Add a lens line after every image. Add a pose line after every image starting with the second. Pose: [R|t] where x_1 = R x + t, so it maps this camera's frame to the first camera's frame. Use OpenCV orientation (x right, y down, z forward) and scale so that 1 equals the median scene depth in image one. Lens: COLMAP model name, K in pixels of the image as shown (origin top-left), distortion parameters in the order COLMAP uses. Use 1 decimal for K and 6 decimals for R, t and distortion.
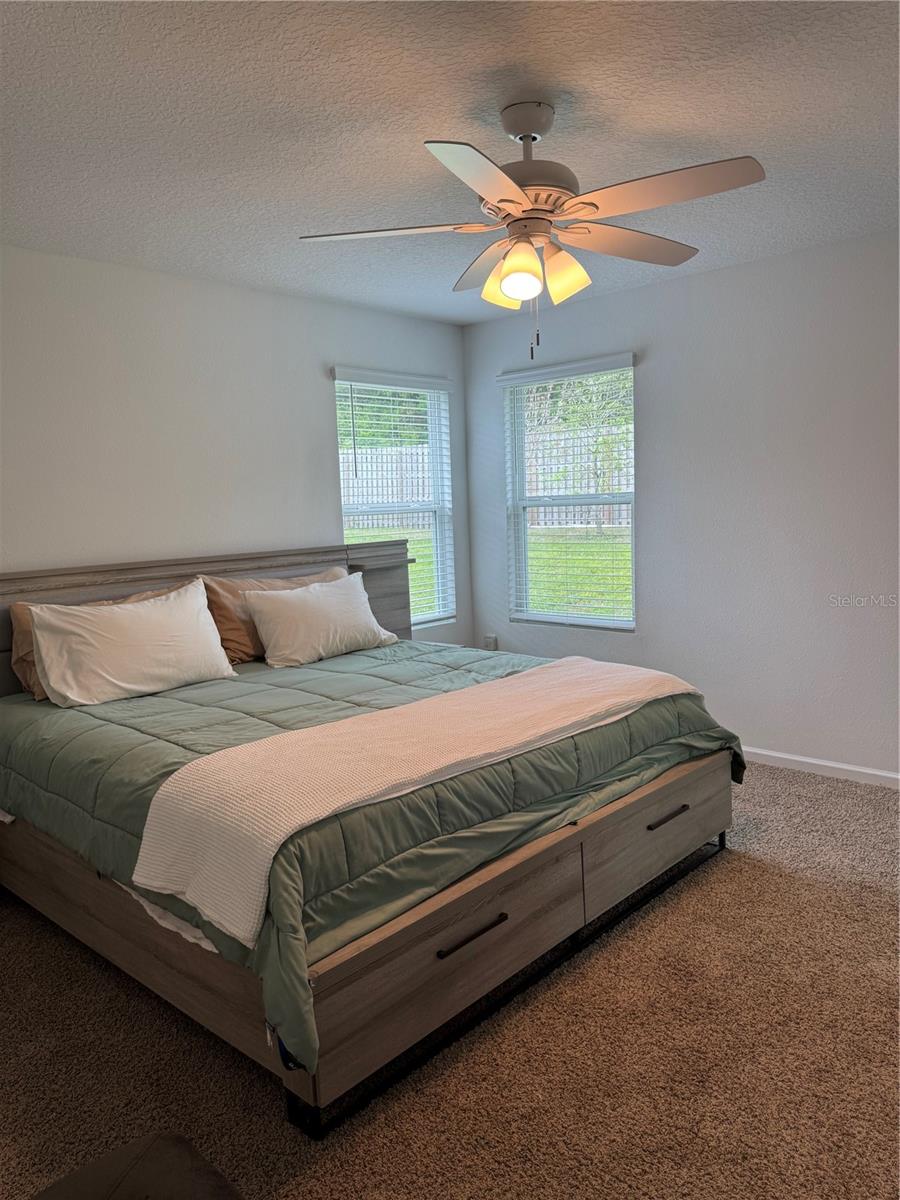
lens RADIAL K [[819.1, 0, 450.0], [0, 819.1, 600.0], [0, 0, 1]] dist [0.168667, -0.335473]
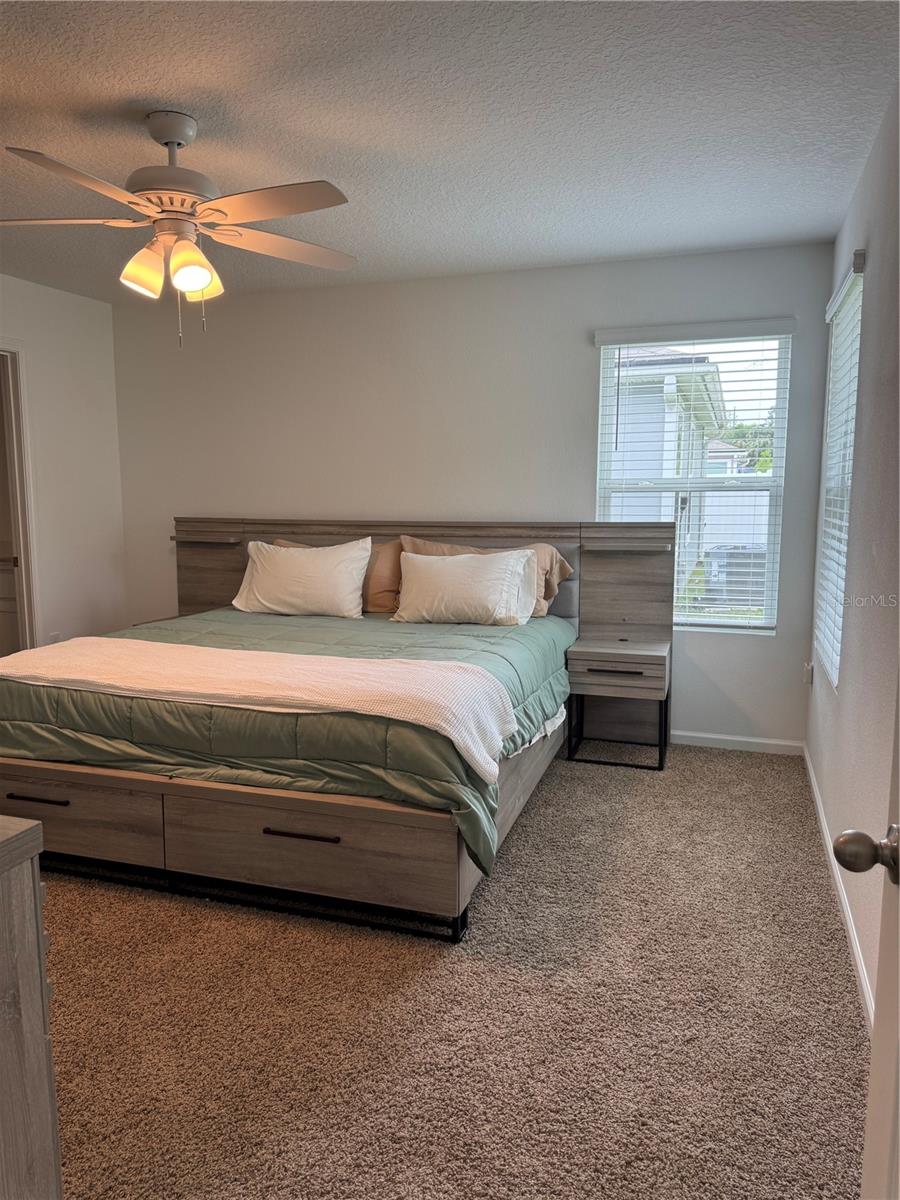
lens RADIAL K [[819.1, 0, 450.0], [0, 819.1, 600.0], [0, 0, 1]] dist [0.168667, -0.335473]
pose [[0.429145, 0.157994, -0.889310, 1.158965], [-0.121907, 0.985705, 0.116291, -0.122324], [0.894971, 0.058508, 0.442271, 0.775507]]
